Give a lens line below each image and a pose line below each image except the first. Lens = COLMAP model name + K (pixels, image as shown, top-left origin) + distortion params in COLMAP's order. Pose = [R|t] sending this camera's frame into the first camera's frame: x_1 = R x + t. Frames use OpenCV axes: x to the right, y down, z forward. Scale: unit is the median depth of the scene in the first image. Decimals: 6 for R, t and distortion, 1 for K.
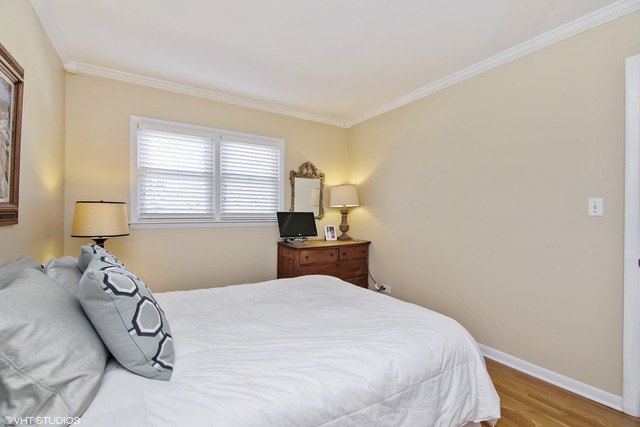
lens RADIAL K [[294.7, 0, 318.4], [0, 294.7, 219.6], [0, 0, 1]] dist [-0.002371, -0.000152]
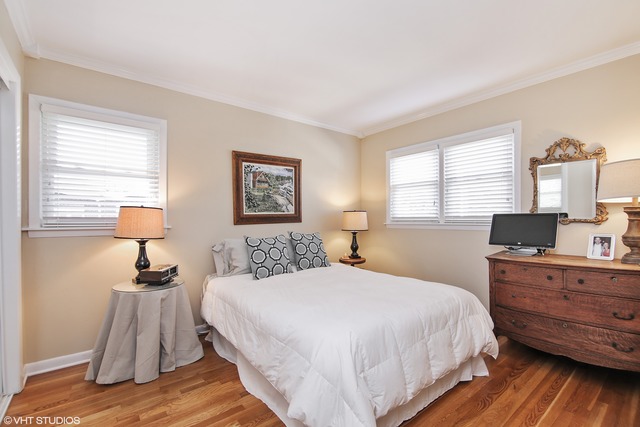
lens RADIAL K [[294.7, 0, 318.4], [0, 294.7, 219.6], [0, 0, 1]] dist [-0.002371, -0.000152]
pose [[0.085962, 0.000311, -0.996298, 0.618094], [-0.007215, 0.999974, -0.000310, -0.005765], [0.996272, 0.007215, 0.085962, 0.403846]]
